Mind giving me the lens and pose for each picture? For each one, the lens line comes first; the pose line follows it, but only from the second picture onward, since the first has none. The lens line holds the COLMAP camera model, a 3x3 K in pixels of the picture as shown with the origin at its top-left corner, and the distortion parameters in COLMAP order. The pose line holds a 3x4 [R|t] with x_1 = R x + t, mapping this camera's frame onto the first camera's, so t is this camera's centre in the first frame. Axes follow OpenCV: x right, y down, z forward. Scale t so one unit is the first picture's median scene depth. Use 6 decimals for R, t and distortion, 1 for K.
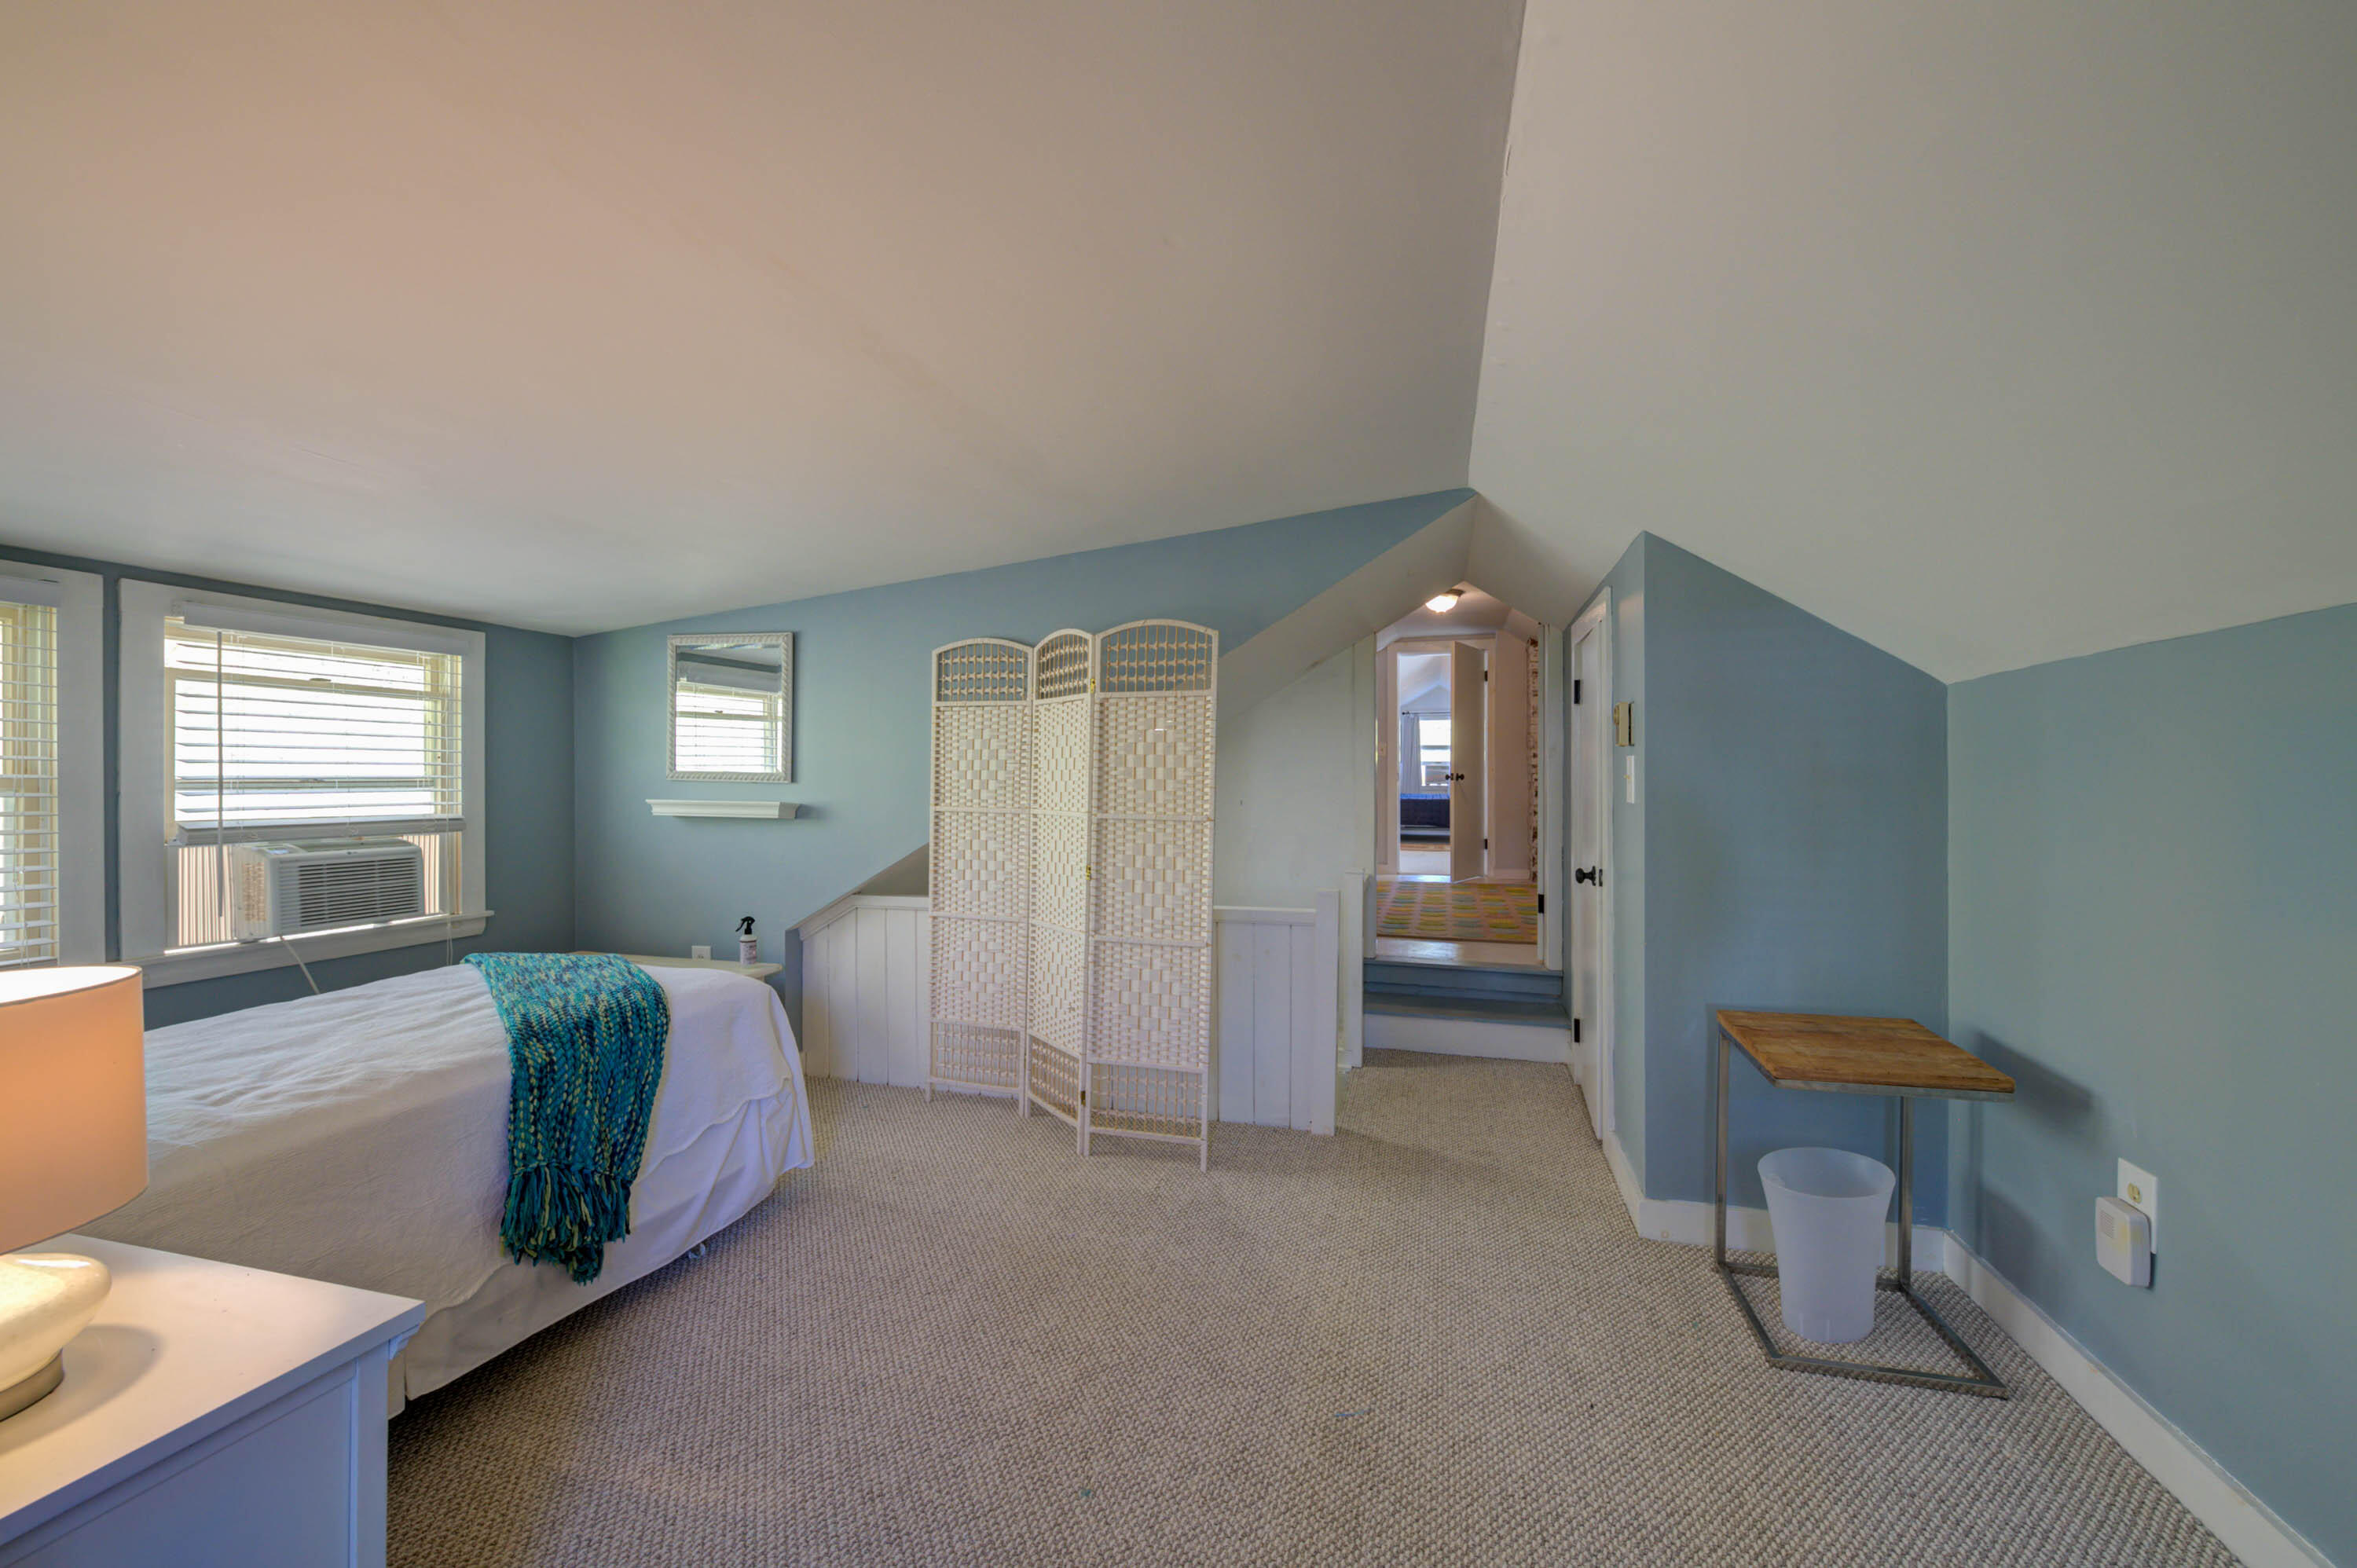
lens RADIAL K [[932.8, 0, 1176.8], [0, 932.8, 782.4], [0, 0, 1]] dist [-0.000567, -0.000713]
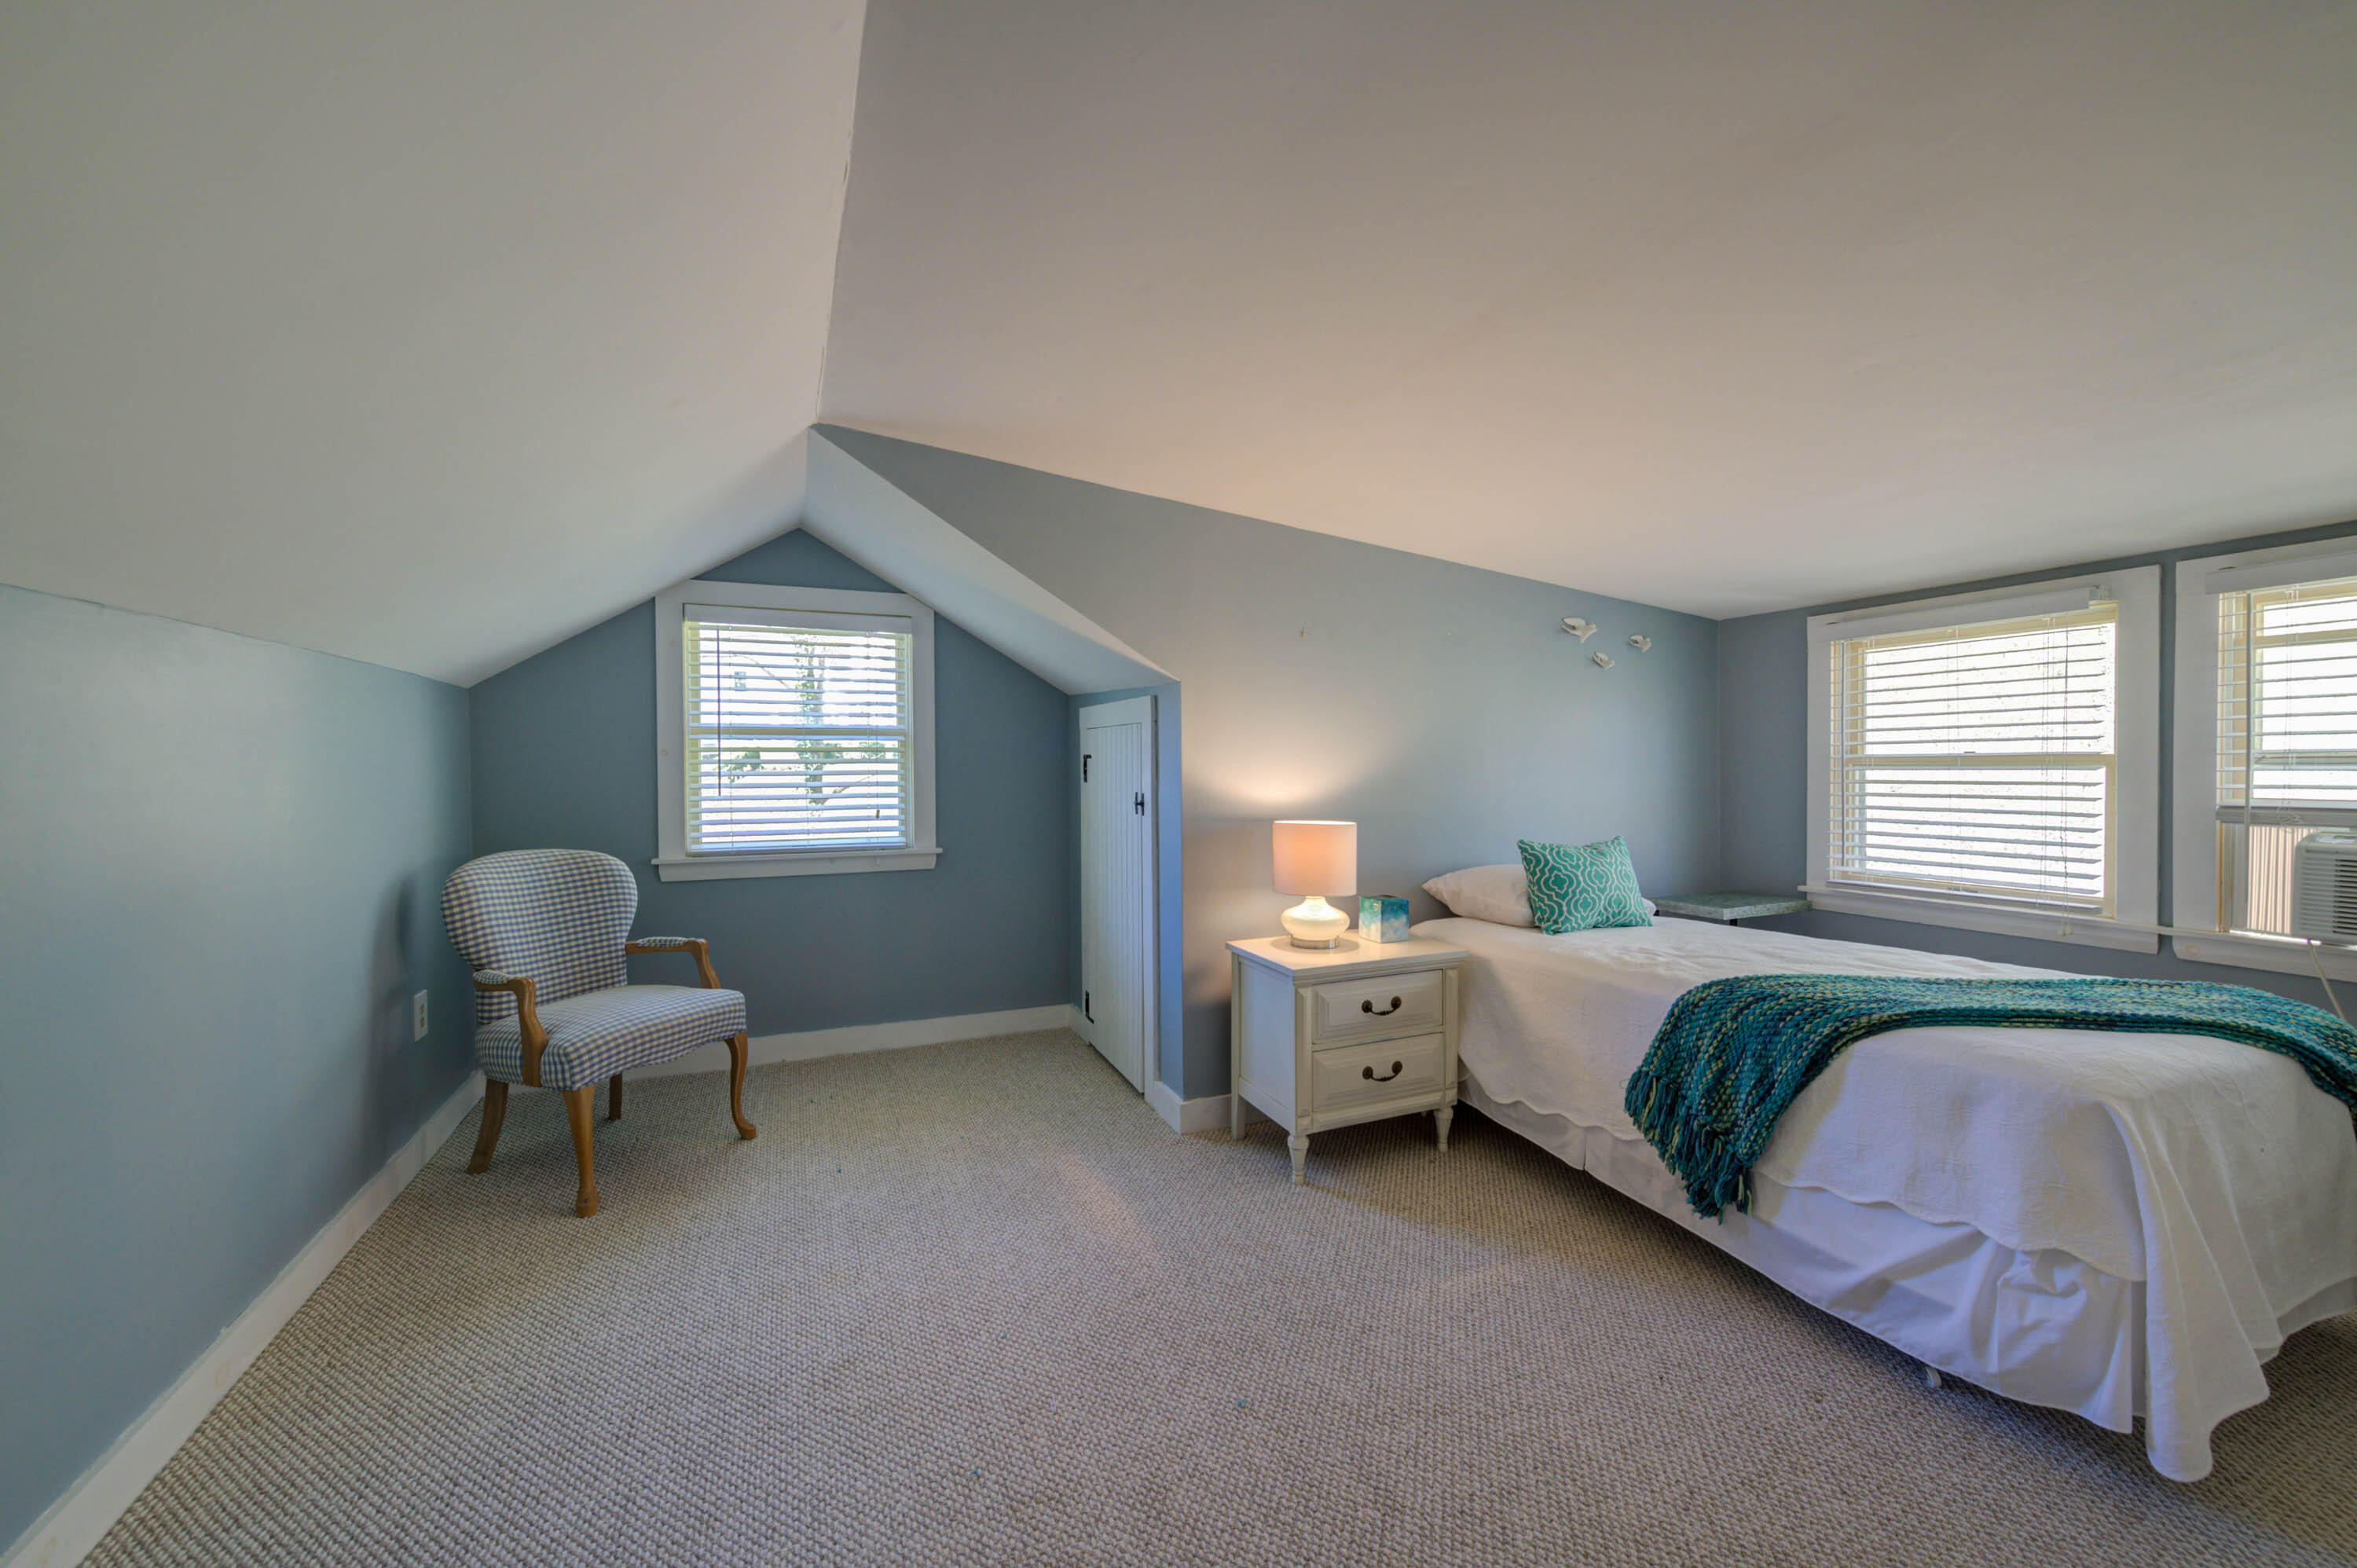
lens RADIAL K [[932.8, 0, 1182.8], [0, 932.8, 771.2], [0, 0, 1]] dist [-0.000567, -0.000713]
pose [[-0.774475, 0.013331, -0.632464, 0.371188], [0.001941, 0.999823, 0.018699, -0.005424], [0.632602, 0.013254, -0.774364, 1.032836]]
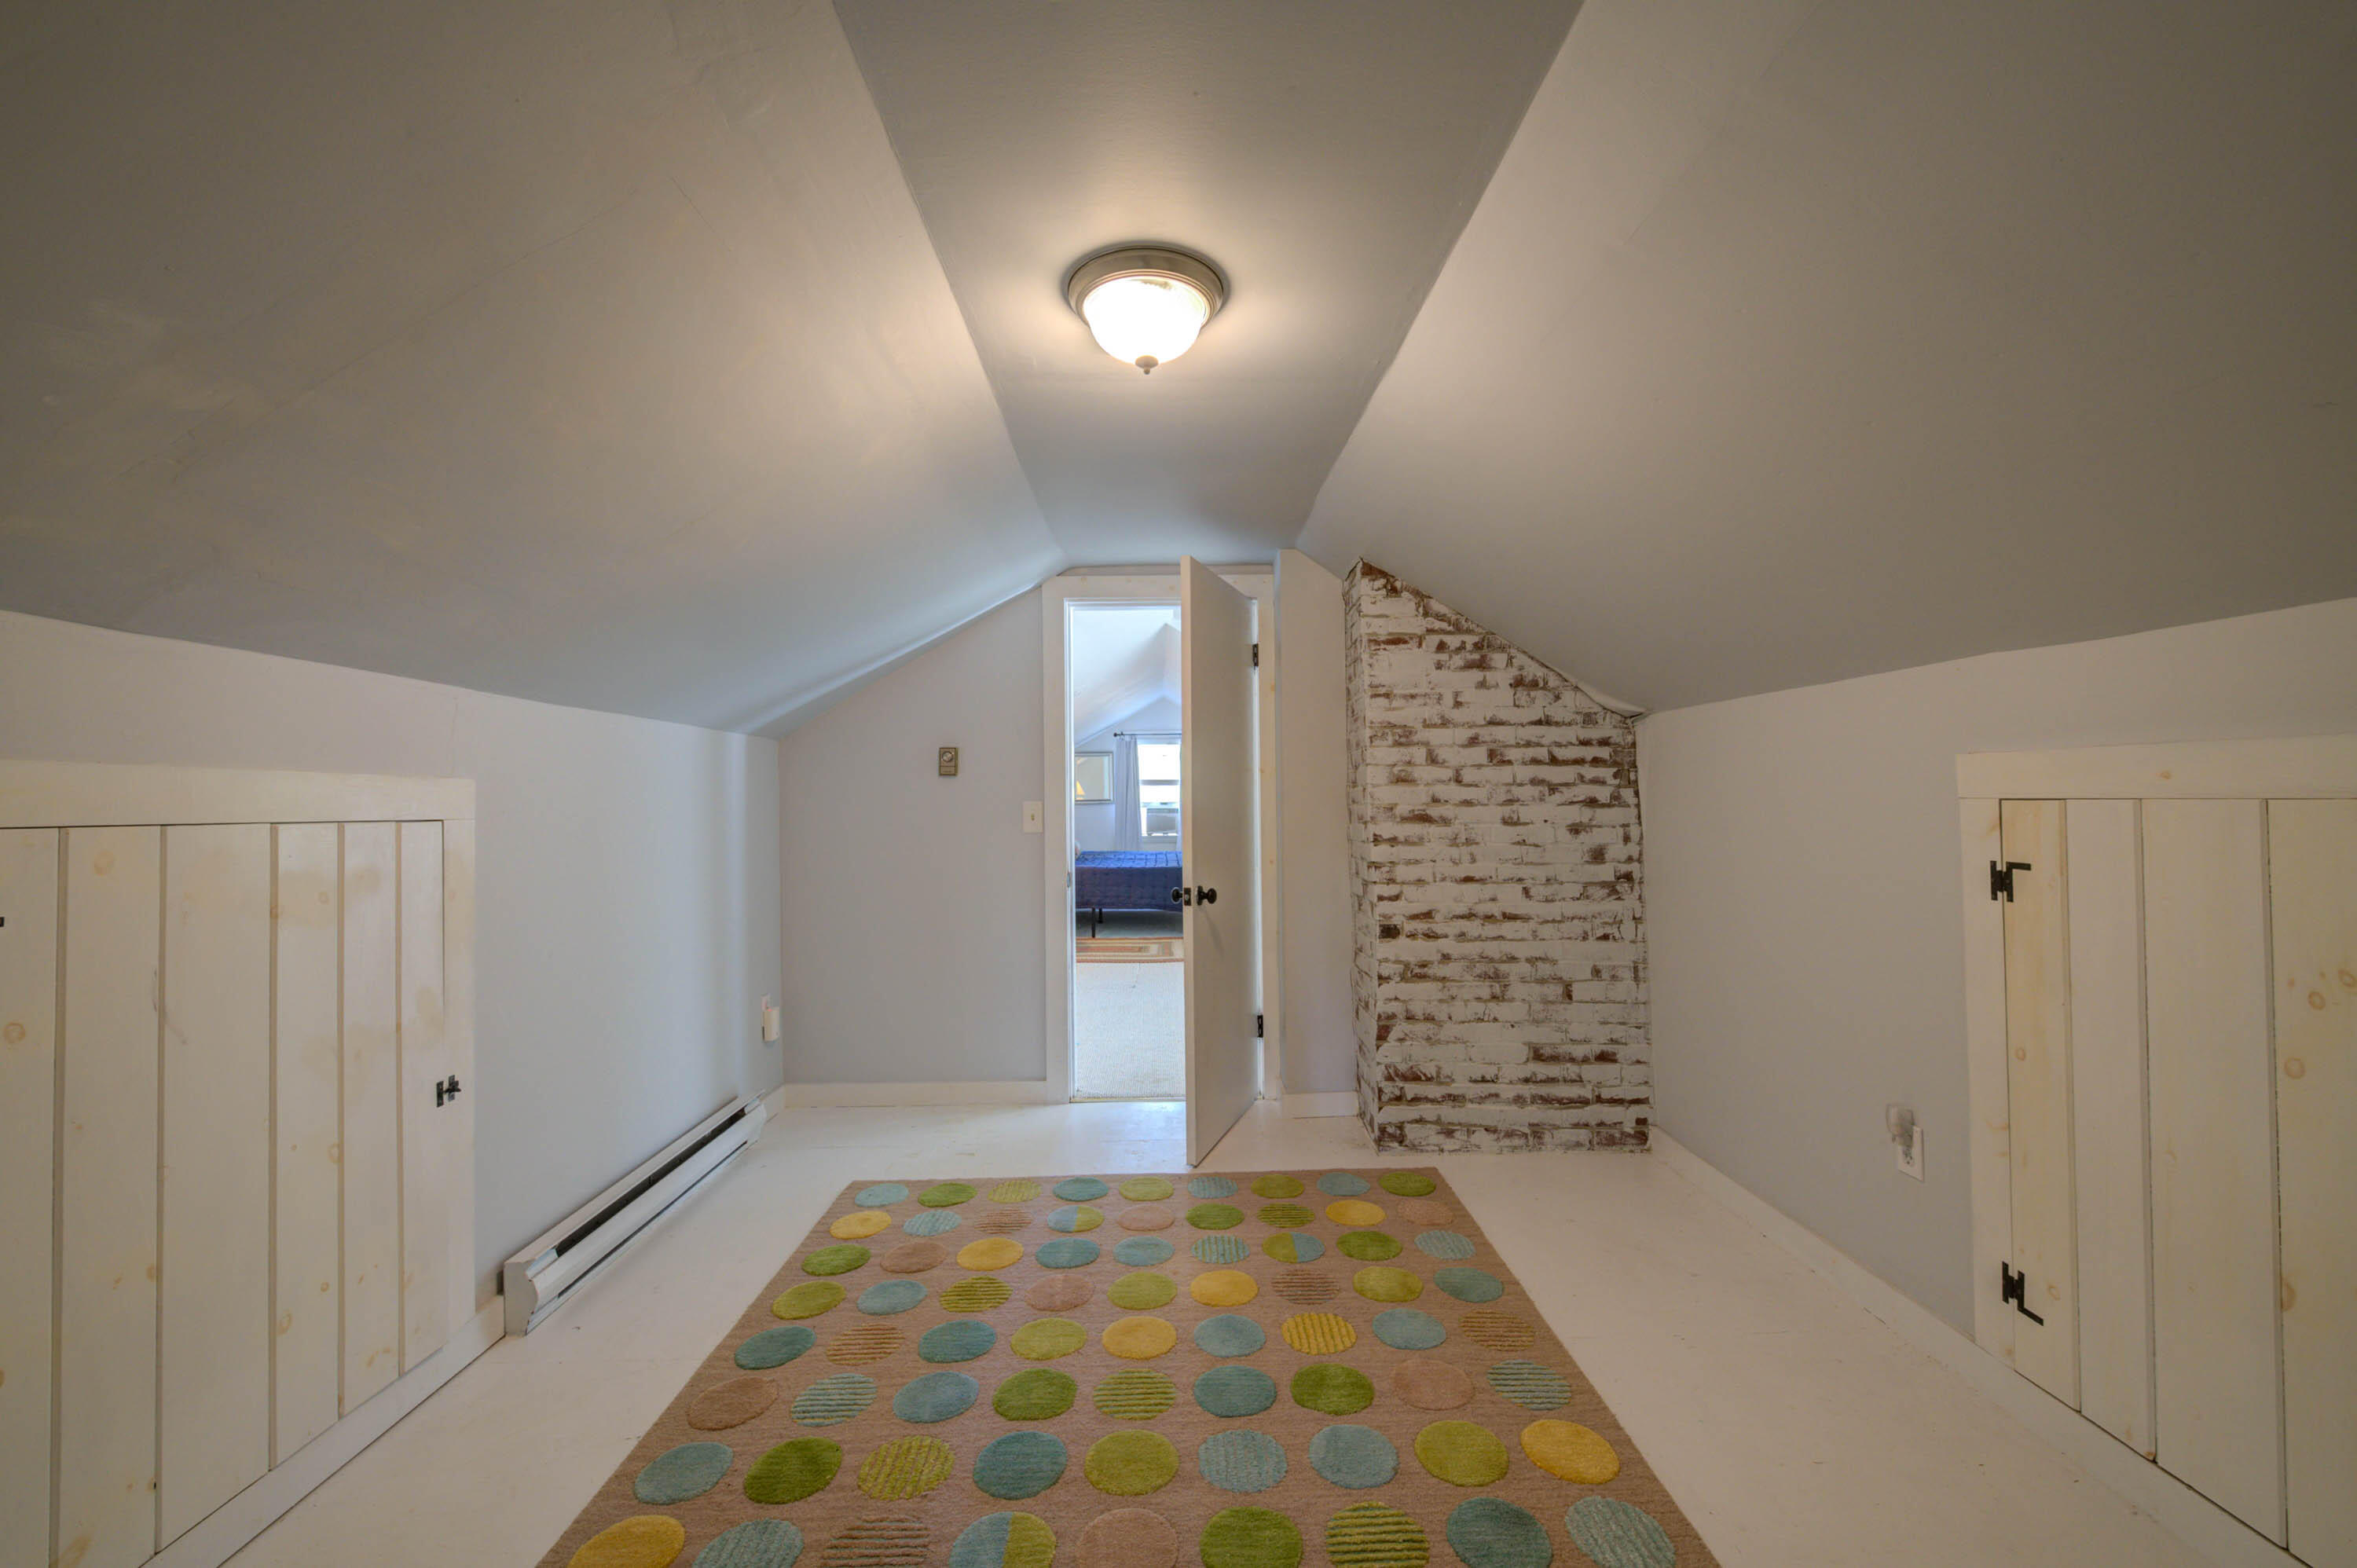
lens RADIAL K [[932.8, 0, 1178.9], [0, 932.8, 787.0], [0, 0, 1]] dist [-0.000567, -0.000713]
pose [[0.959536, -0.008563, 0.281454, 0.111852], [0.013198, 0.999807, -0.014575, -0.029395], [-0.281275, 0.017700, 0.959464, 0.384949]]
